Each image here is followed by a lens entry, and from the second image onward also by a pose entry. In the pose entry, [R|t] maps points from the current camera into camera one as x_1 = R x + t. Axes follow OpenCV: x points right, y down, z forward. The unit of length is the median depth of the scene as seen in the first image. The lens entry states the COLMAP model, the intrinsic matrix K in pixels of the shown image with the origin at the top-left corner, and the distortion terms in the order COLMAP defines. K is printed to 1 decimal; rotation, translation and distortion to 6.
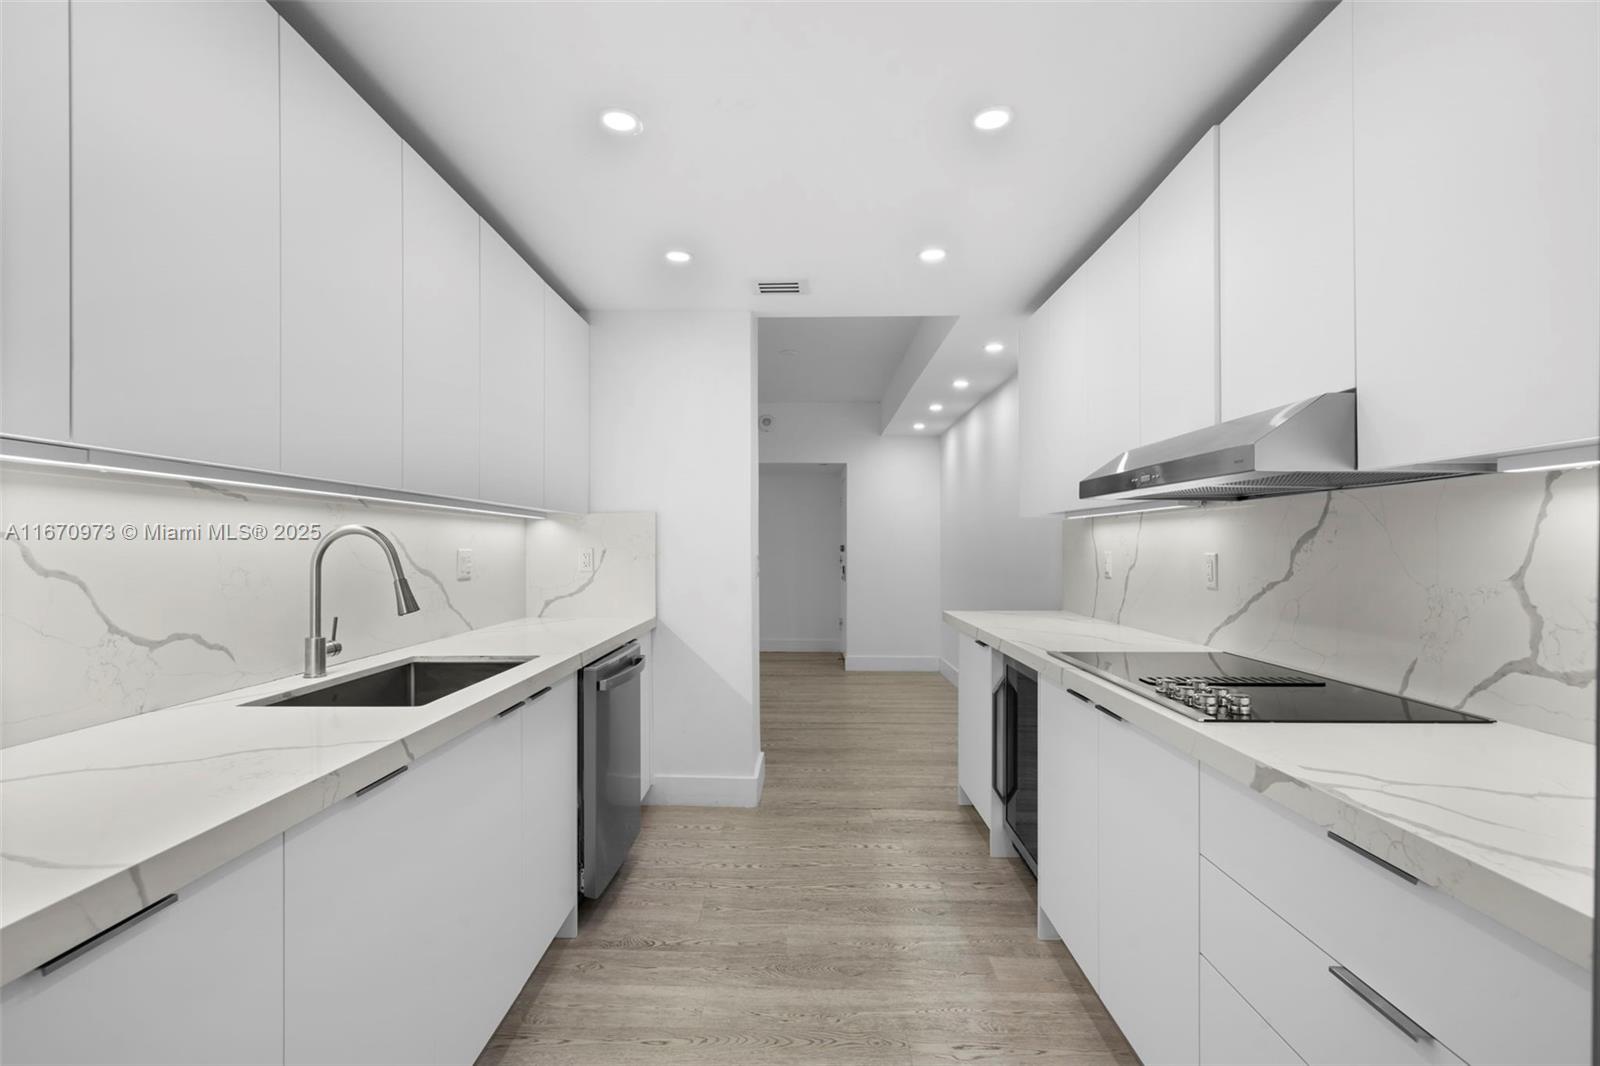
lens RADIAL K [[736.7, 0, 784.9], [0, 736.7, 543.5], [0, 0, 1]] dist [-0.000616, 0.000322]
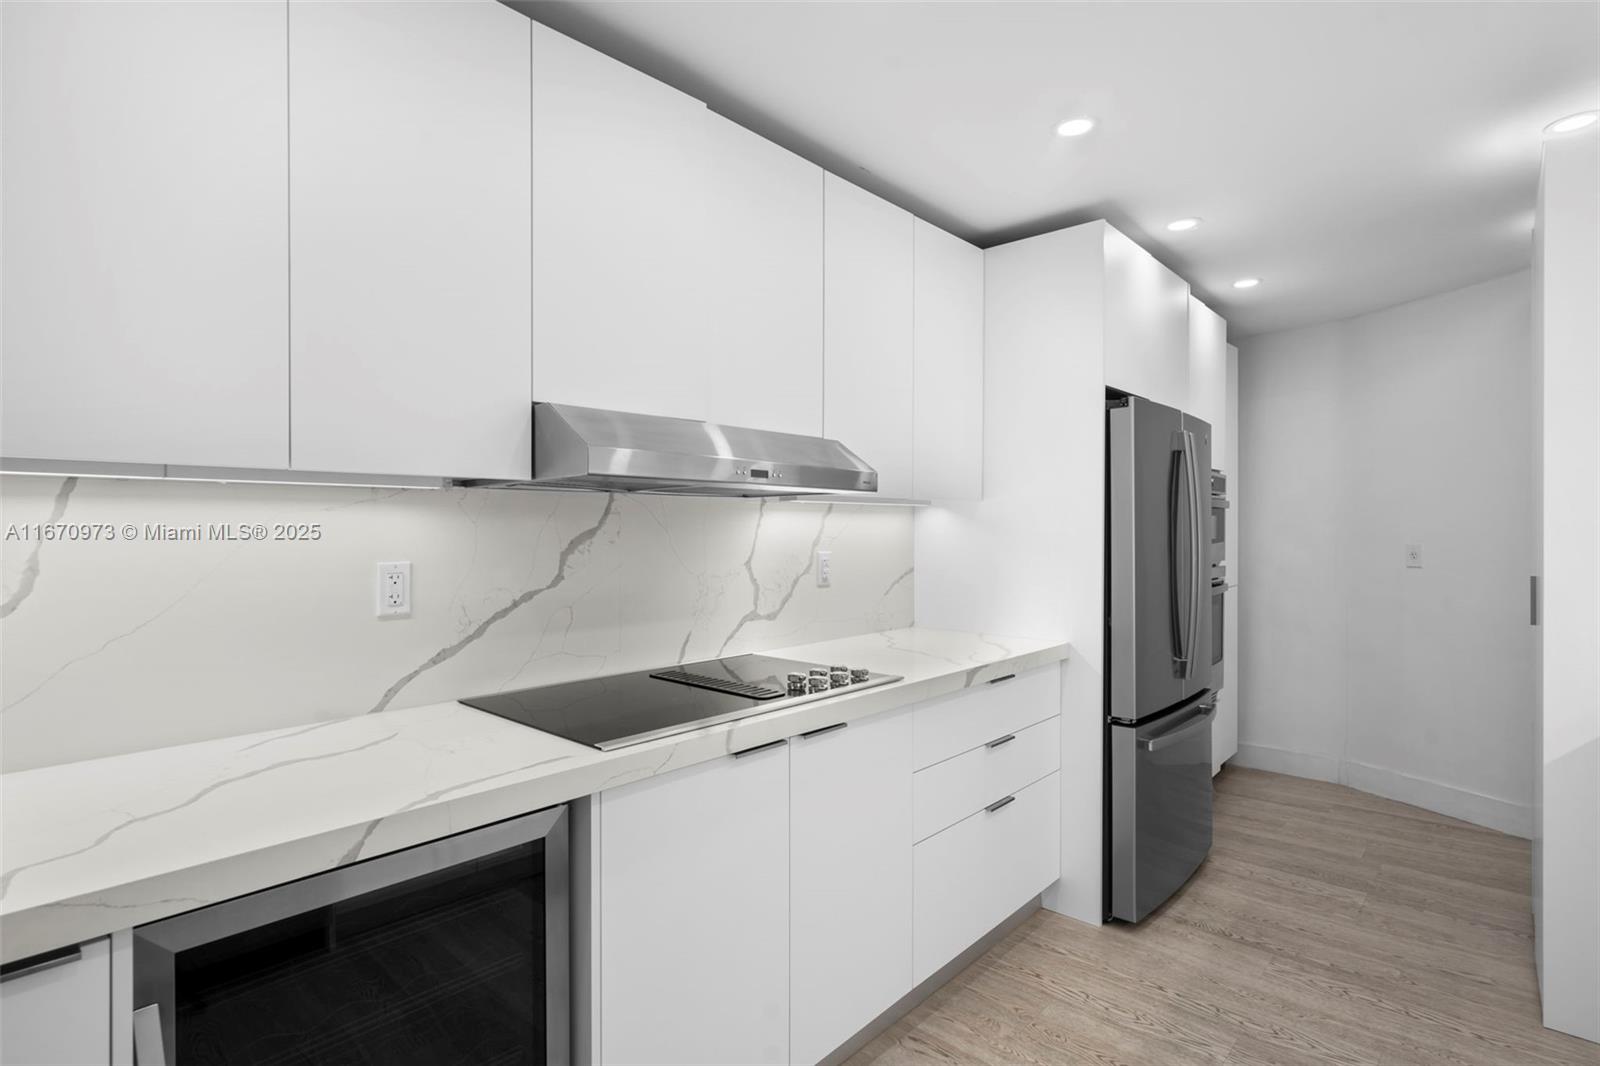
lens RADIAL K [[736.7, 0, 815.1], [0, 736.7, 532.5], [0, 0, 1]] dist [-0.000616, 0.000322]
pose [[-0.745000, -0.001496, 0.667063, -0.084083], [-0.000752, 0.999999, 0.001402, -0.009846], [-0.667064, 0.000543, -0.745000, 0.883074]]
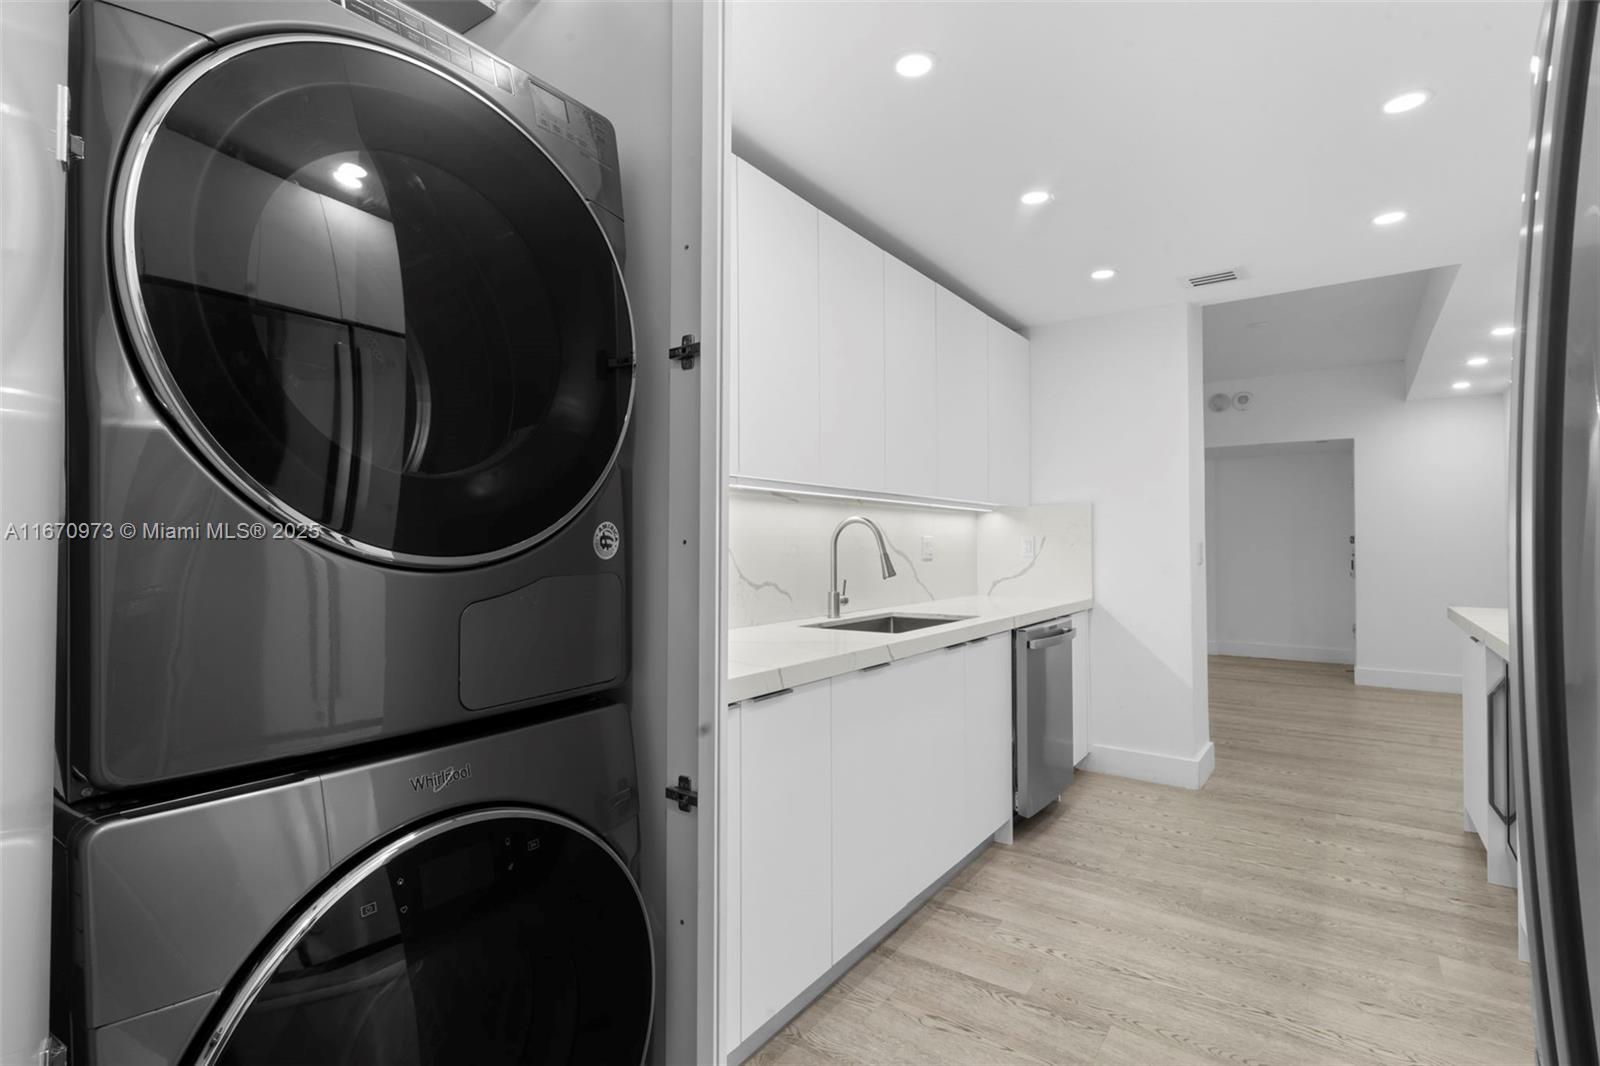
lens RADIAL K [[736.7, 0, 787.9], [0, 736.7, 537.4], [0, 0, 1]] dist [-0.000616, 0.000322]
pose [[0.822432, -0.006027, -0.568831, 0.118390], [0.004781, 0.999982, -0.003682, 0.017407], [0.568843, 0.000308, 0.822446, -0.241918]]
